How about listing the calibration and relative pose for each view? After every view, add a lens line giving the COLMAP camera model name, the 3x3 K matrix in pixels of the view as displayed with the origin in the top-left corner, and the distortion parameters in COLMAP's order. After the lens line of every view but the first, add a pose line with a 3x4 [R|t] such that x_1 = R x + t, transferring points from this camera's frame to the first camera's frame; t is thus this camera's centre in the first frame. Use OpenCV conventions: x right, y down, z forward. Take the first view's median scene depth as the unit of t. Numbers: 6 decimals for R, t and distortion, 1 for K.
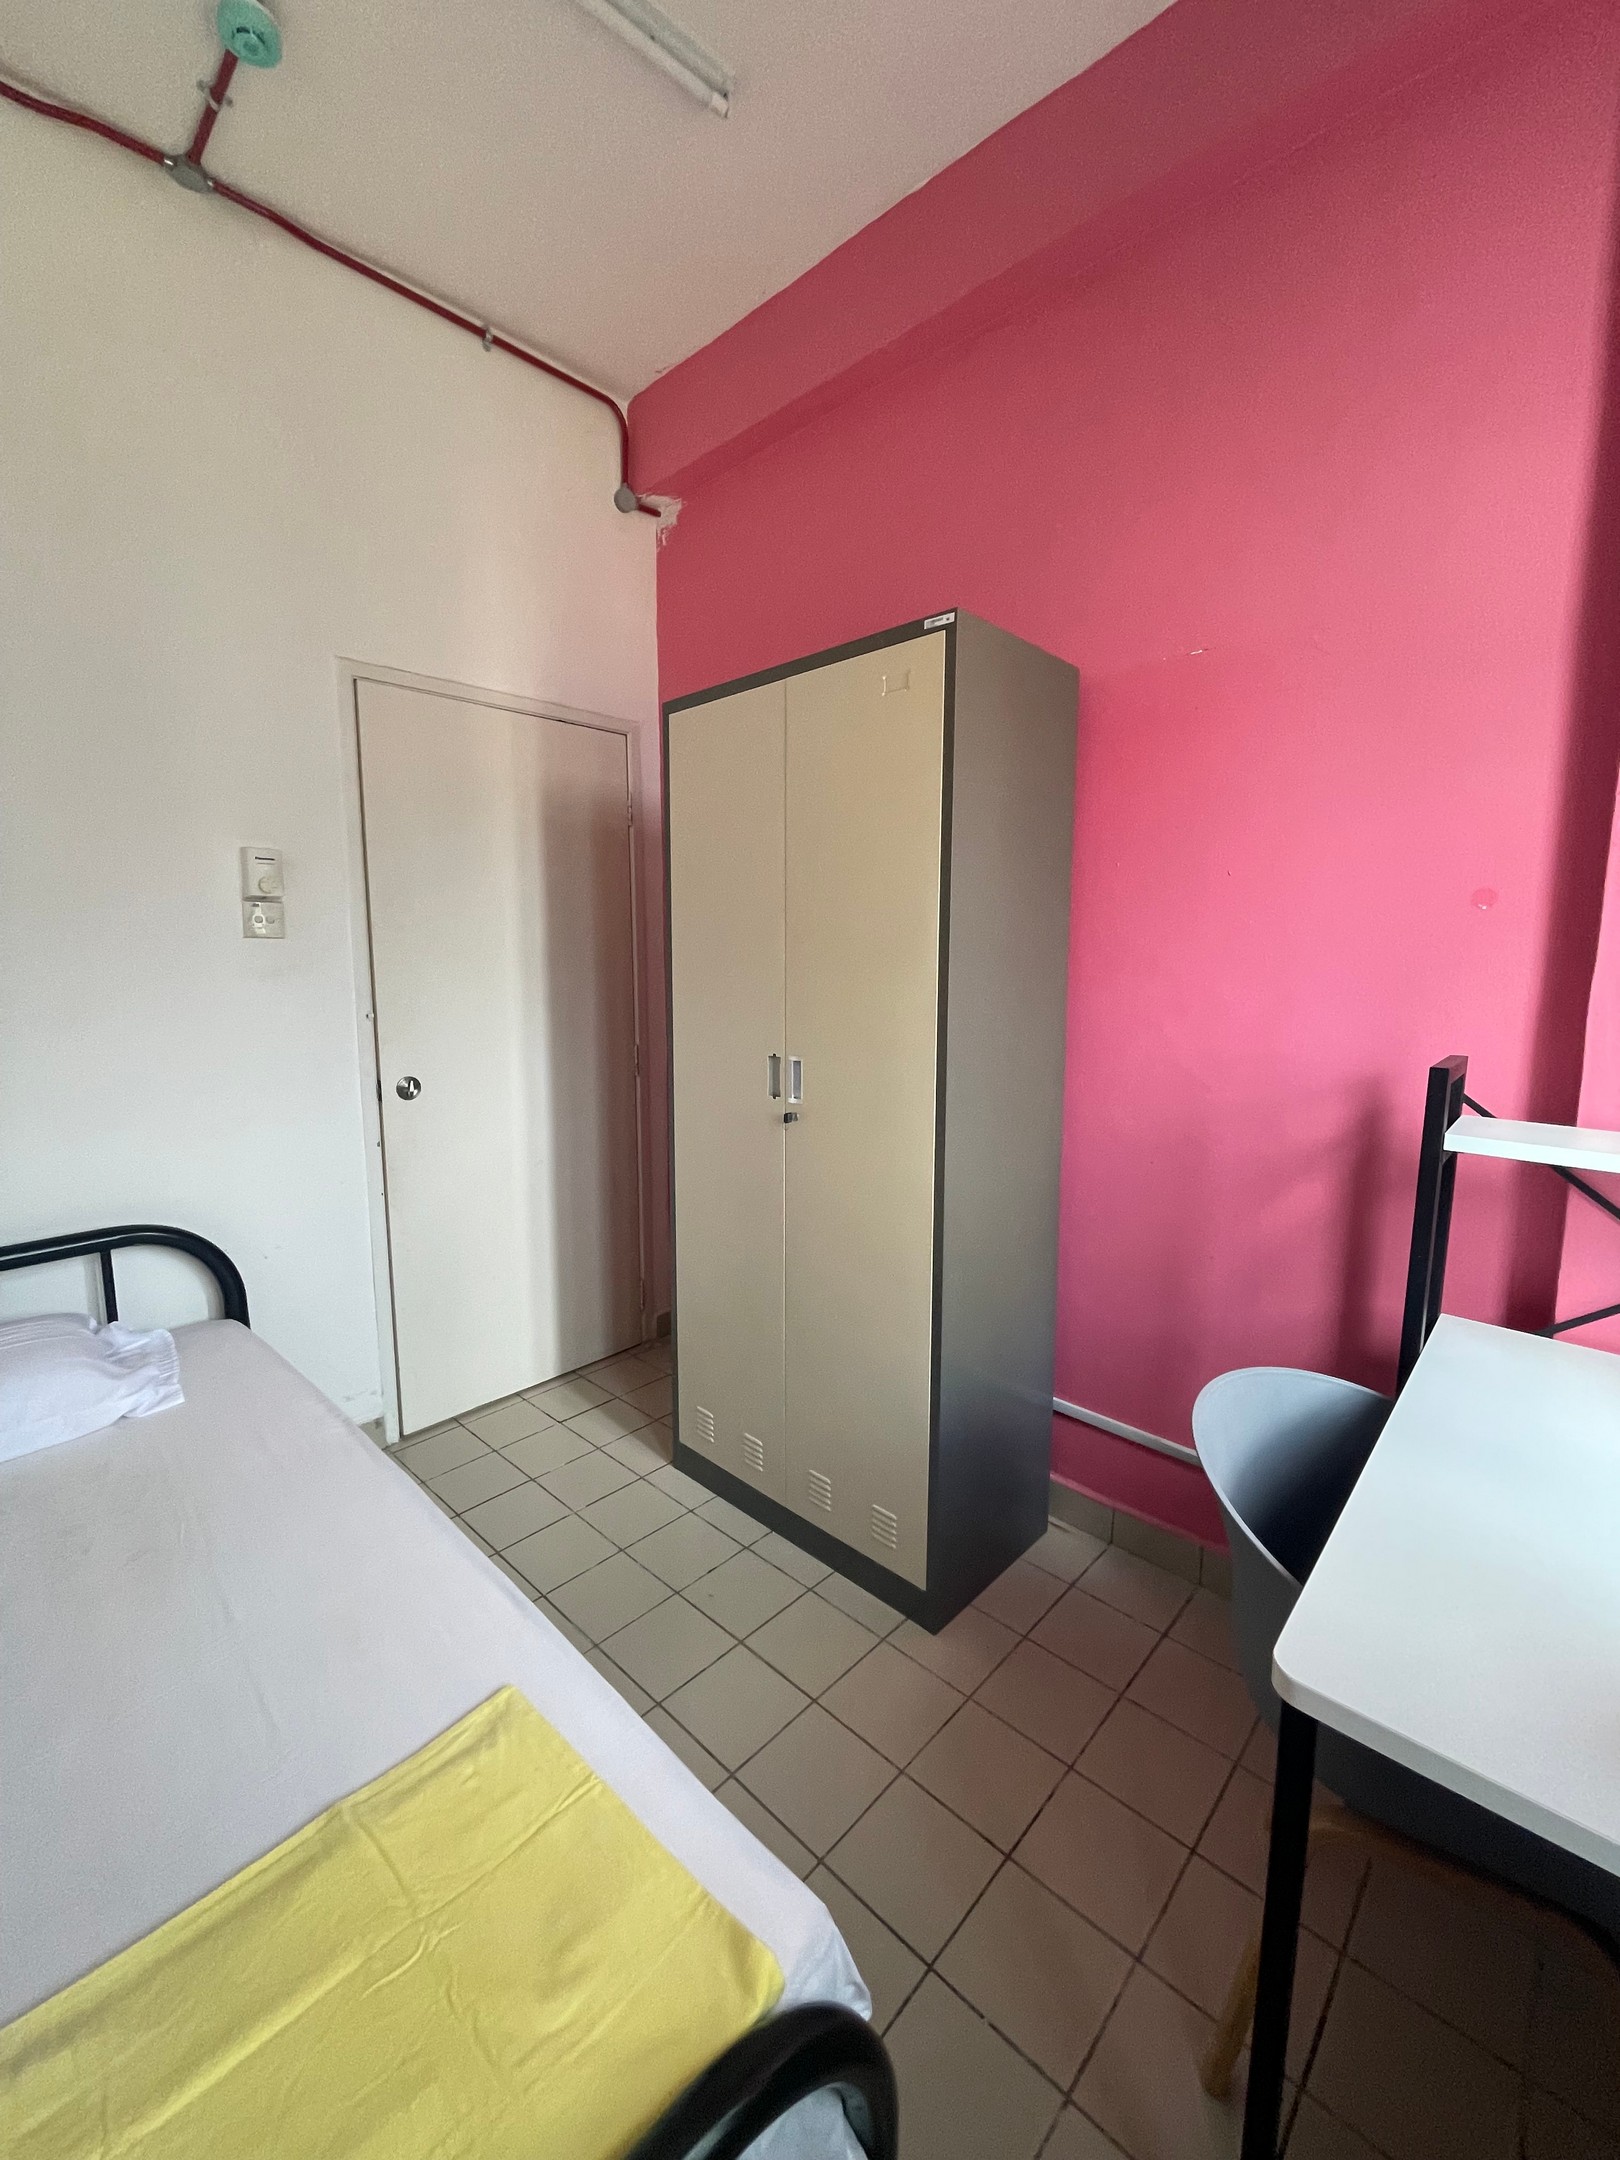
lens RADIAL K [[876.1, 0, 787.9], [0, 876.1, 1072.0], [0, 0, 1]] dist [-0.004303, -0.000423]
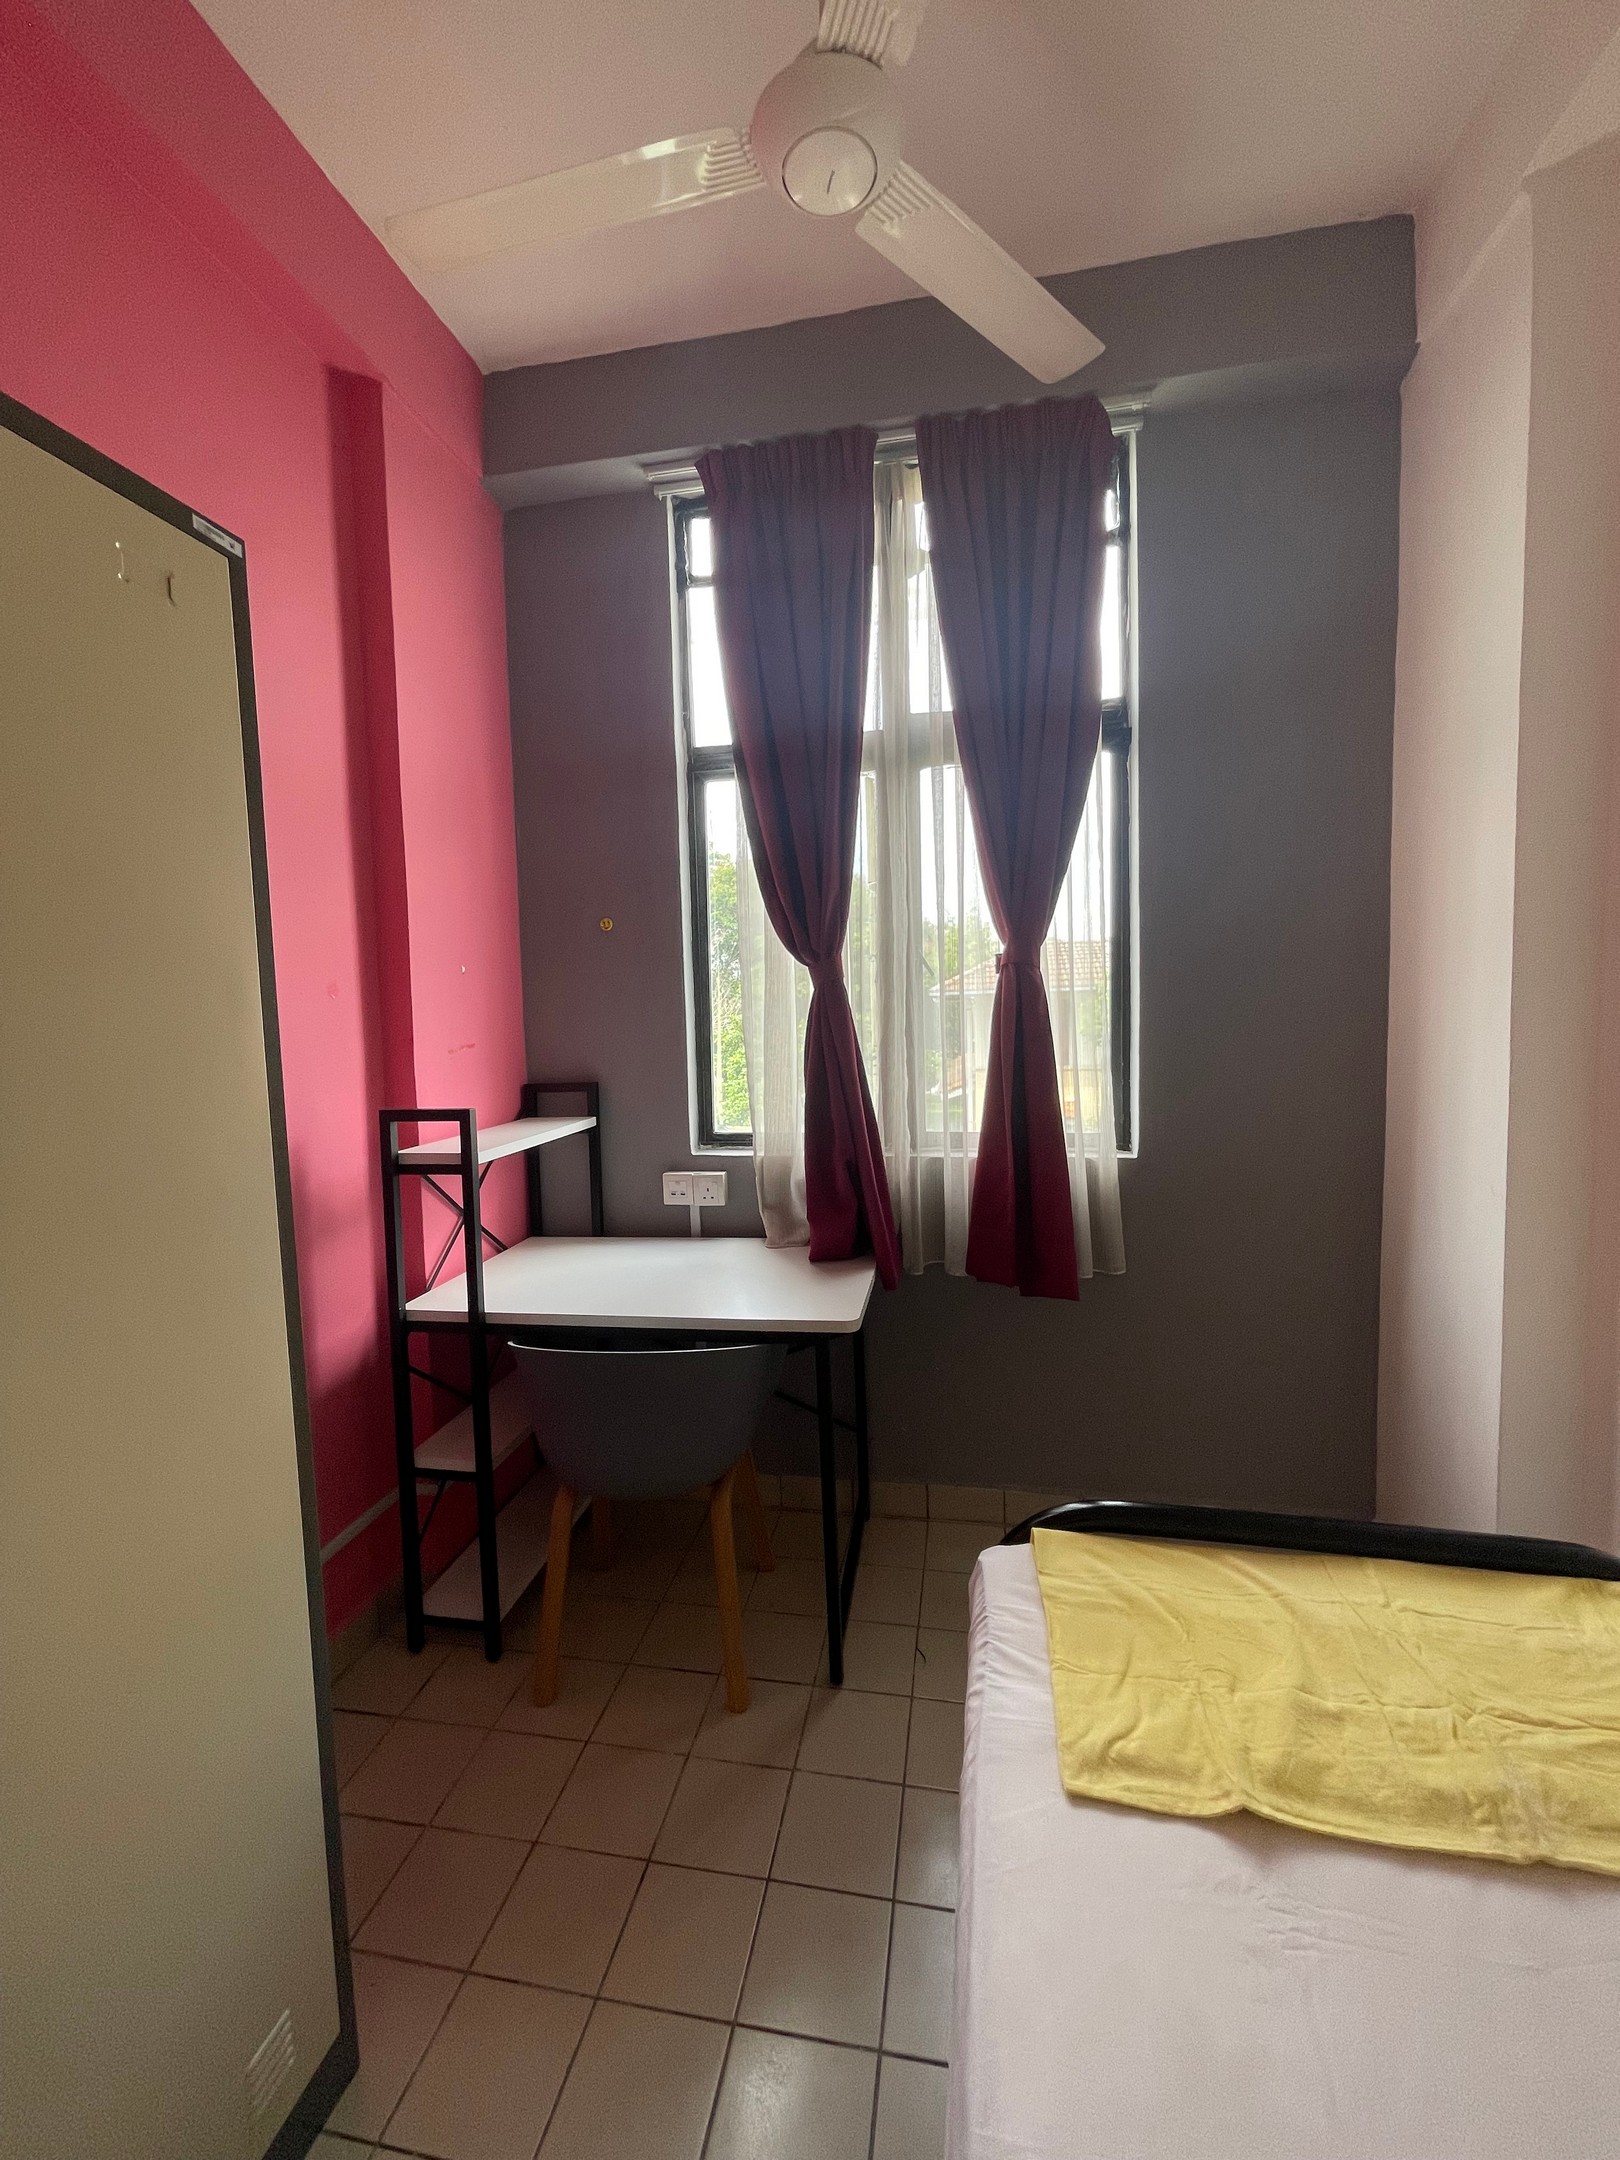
lens RADIAL K [[876.1, 0, 792.9], [0, 876.1, 1078.9], [0, 0, 1]] dist [-0.004303, -0.000423]
pose [[-0.544079, -0.059595, 0.836915, -0.637024], [0.142309, 0.976467, 0.162048, -0.179762], [-0.826877, 0.207268, -0.522795, 1.111580]]
